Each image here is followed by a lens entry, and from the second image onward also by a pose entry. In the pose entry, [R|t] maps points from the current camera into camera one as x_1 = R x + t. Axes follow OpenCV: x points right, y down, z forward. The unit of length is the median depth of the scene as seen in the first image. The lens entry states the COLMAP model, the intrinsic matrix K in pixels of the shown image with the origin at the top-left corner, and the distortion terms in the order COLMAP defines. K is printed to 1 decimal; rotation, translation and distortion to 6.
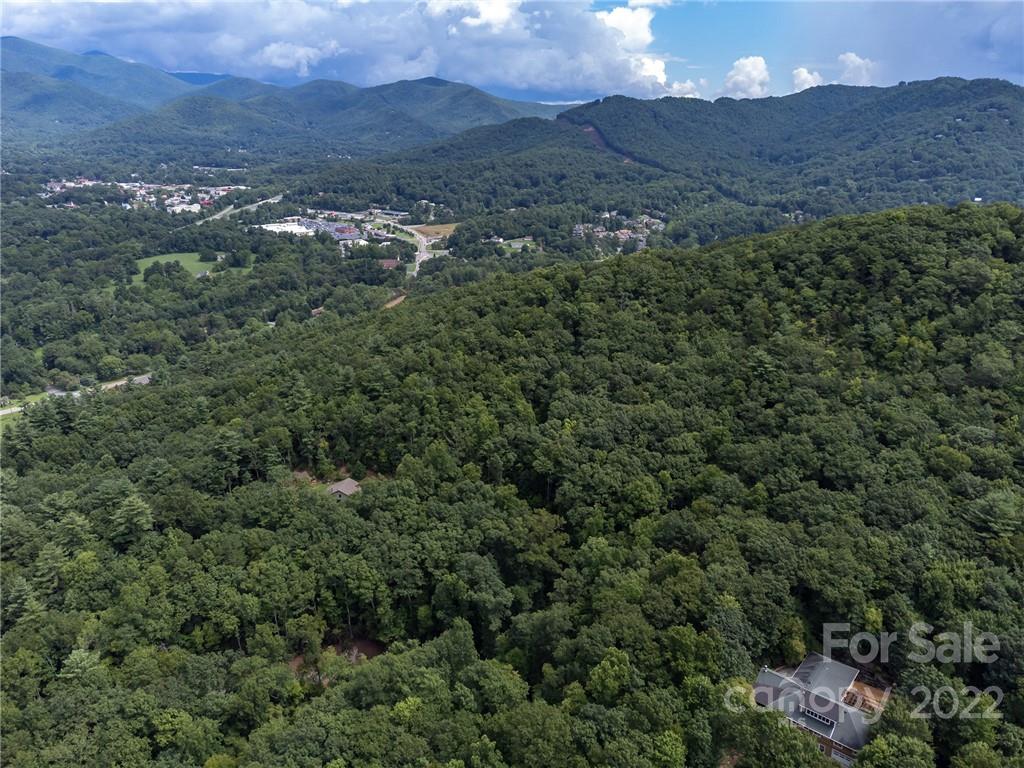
lens RADIAL K [[765.6, 0, 513.7], [0, 765.6, 381.2], [0, 0, 1]] dist [0.010168, 0.018896]
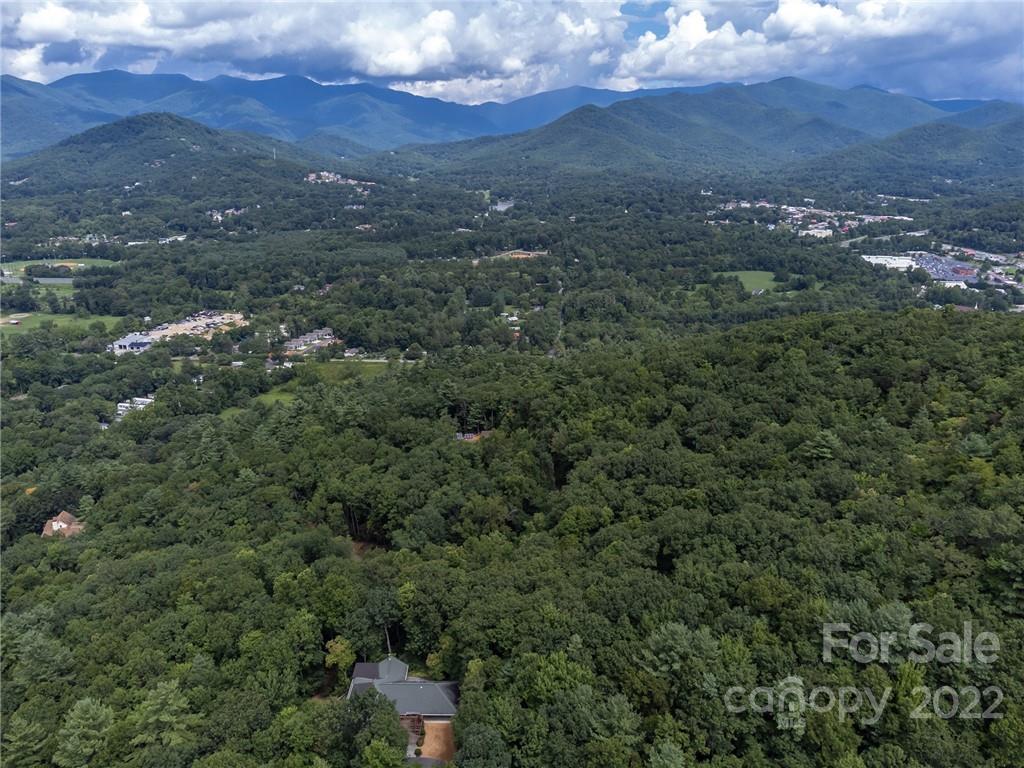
lens RADIAL K [[765.6, 0, 509.9], [0, 765.6, 381.8], [0, 0, 1]] dist [0.010168, 0.018896]
pose [[0.635028, 0.229991, -0.737457, 0.108567], [-0.254611, 0.963622, 0.081278, -0.011054], [0.729323, 0.136151, 0.670485, 0.035737]]
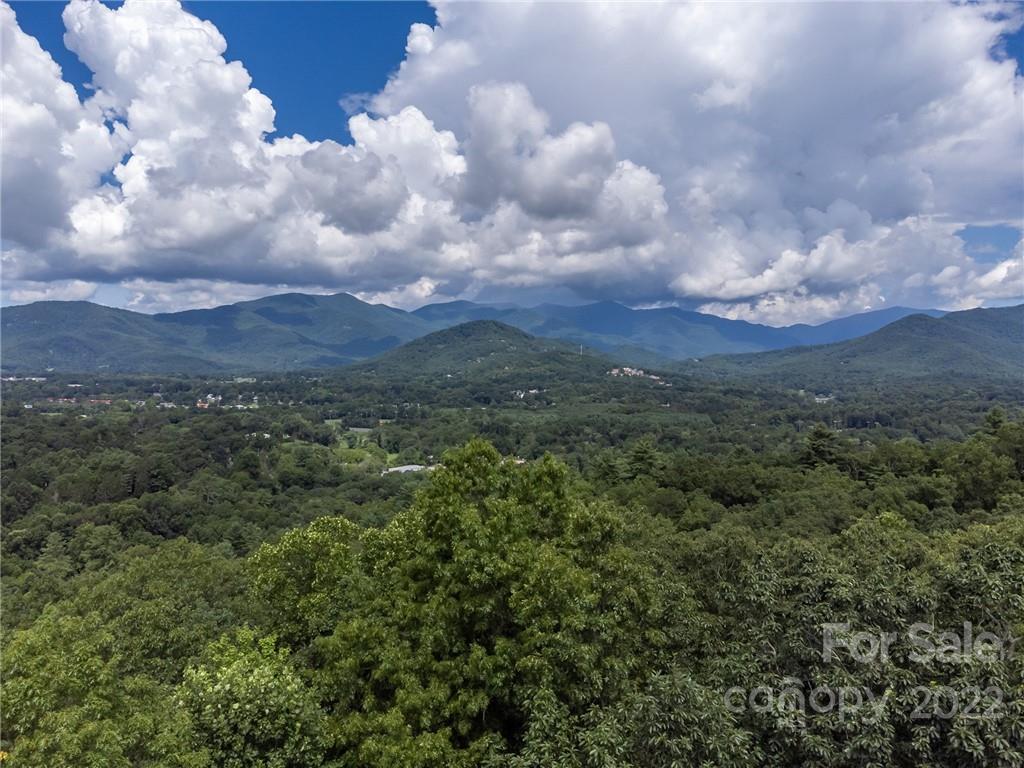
lens RADIAL K [[765.6, 0, 507.9], [0, 765.6, 381.0], [0, 0, 1]] dist [0.010168, 0.018896]
pose [[0.298972, 0.024998, -0.953934, 0.035596], [-0.324610, 0.942706, -0.077032, 0.029592], [0.897354, 0.332688, 0.289957, 0.088226]]
